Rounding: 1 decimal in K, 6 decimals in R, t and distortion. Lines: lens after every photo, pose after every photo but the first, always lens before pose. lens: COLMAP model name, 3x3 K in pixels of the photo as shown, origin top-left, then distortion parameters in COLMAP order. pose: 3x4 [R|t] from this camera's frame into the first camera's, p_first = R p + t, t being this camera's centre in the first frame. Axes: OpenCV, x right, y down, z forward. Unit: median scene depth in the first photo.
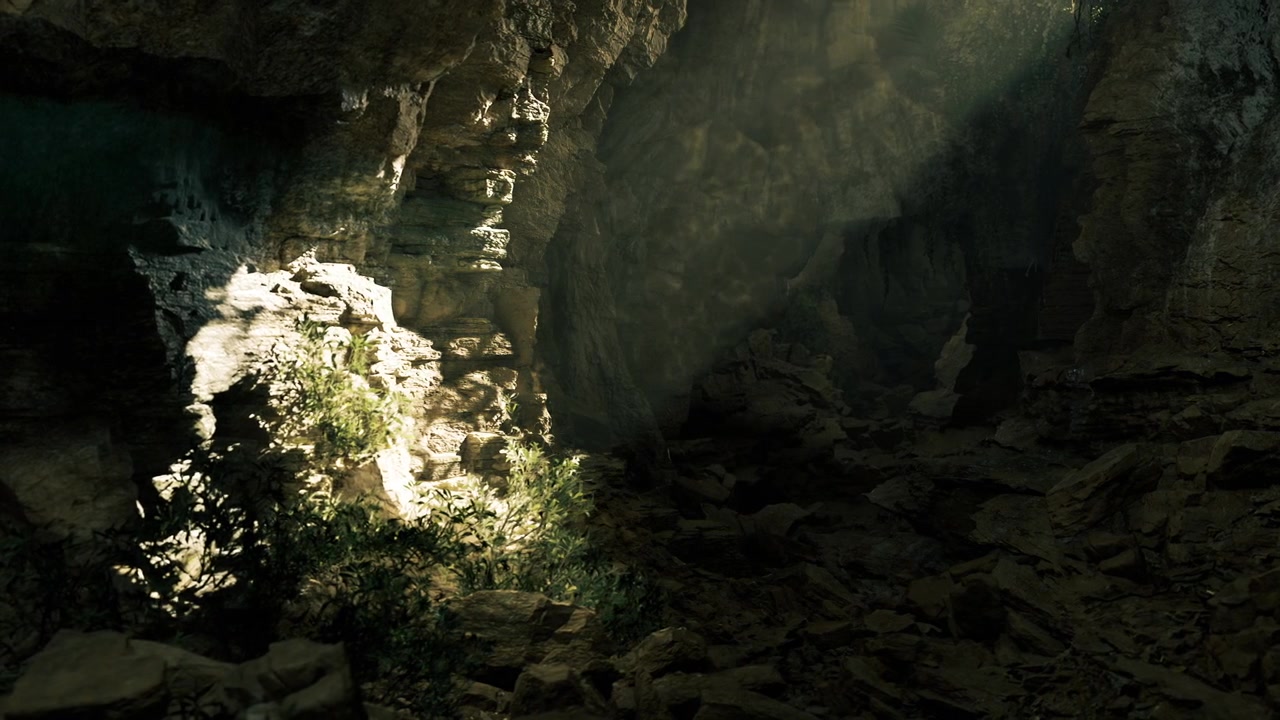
lens RADIAL K [[1103.7, 0, 640.0], [0, 1103.7, 360.0], [0, 0, 1]] dist [-0.002052, 0.000698]
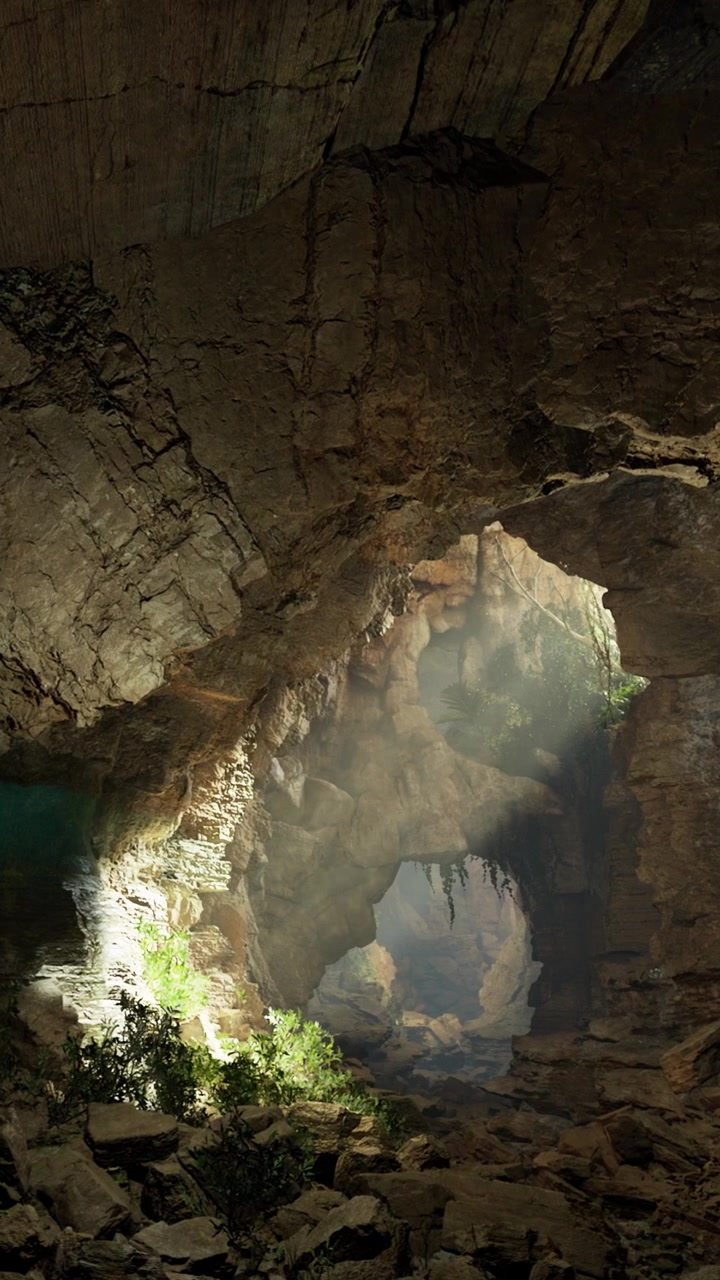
lens RADIAL K [[1124.8, 0, -4.8], [0, 1124.8, 640.1], [0, 0, 1]] dist [0.000859, -0.001311]
pose [[0.996321, -0.026233, -0.081583, -0.332882], [-0.000608, 0.949807, -0.312836, 0.073034], [0.085694, 0.311735, 0.946297, -0.551078]]
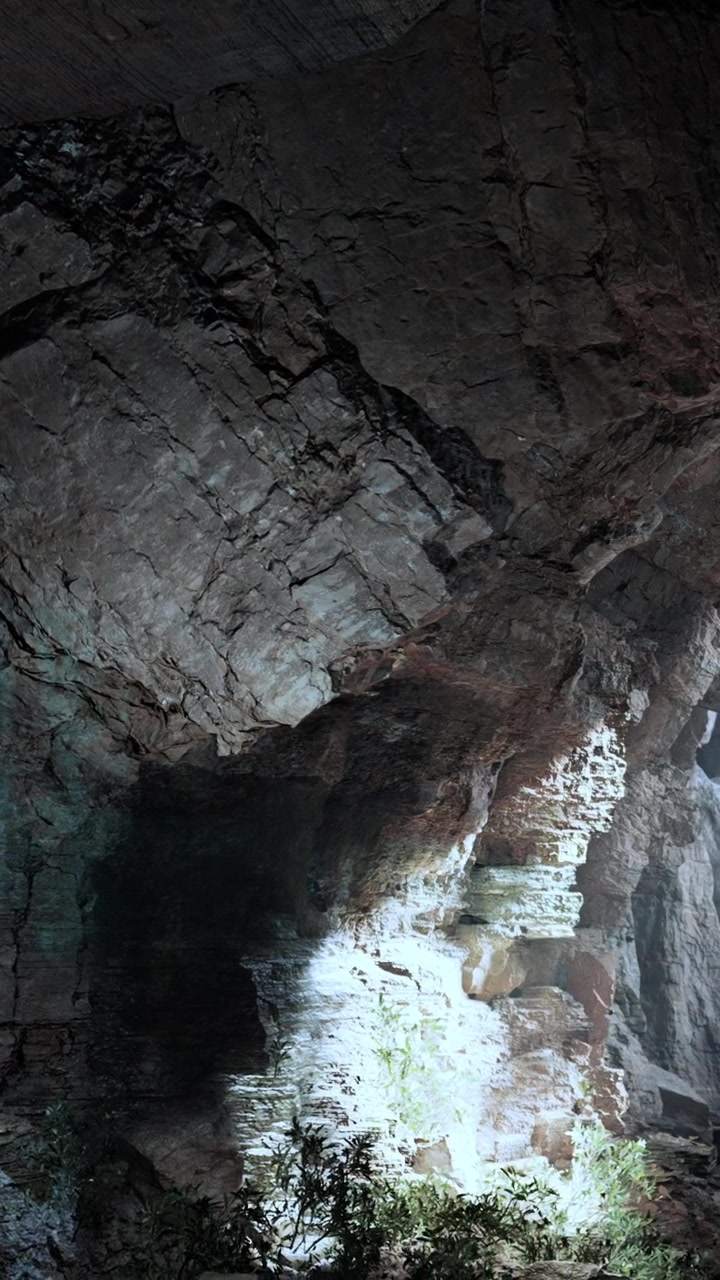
lens RADIAL K [[2263.7, 0, 703.3], [0, 2263.7, 639.9], [0, 0, 1]] dist [0.005245, -0.026693]
pose [[0.995093, -0.012659, -0.098132, 0.196762], [-0.001035, 0.990397, -0.138252, -0.072932], [0.098940, 0.137675, 0.985523, -1.030085]]
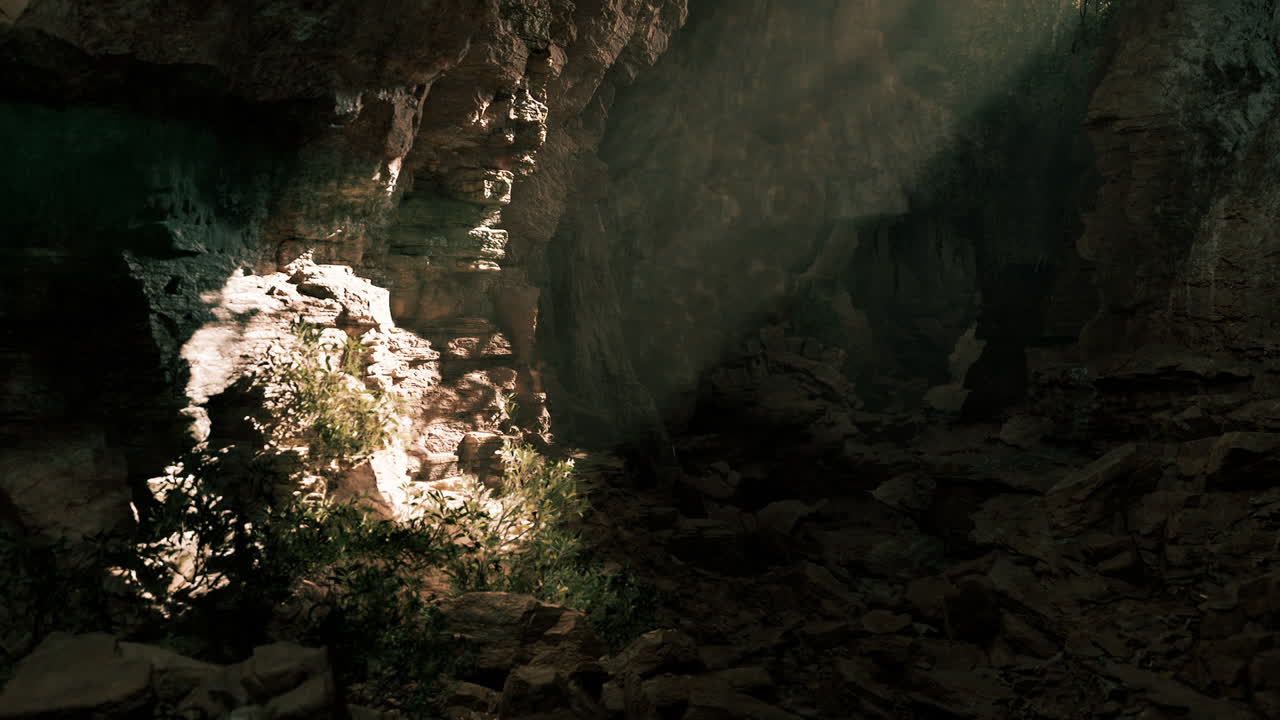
lens RADIAL K [[1103.7, 0, 640.0], [0, 1103.7, 360.0], [0, 0, 1]] dist [-0.002052, 0.000698]
pose [[0.999831, 0.000263, -0.018357, 0.022901], [-0.000108, 0.999964, 0.008471, -0.009431], [0.018359, -0.008467, 0.999796, -0.002414]]
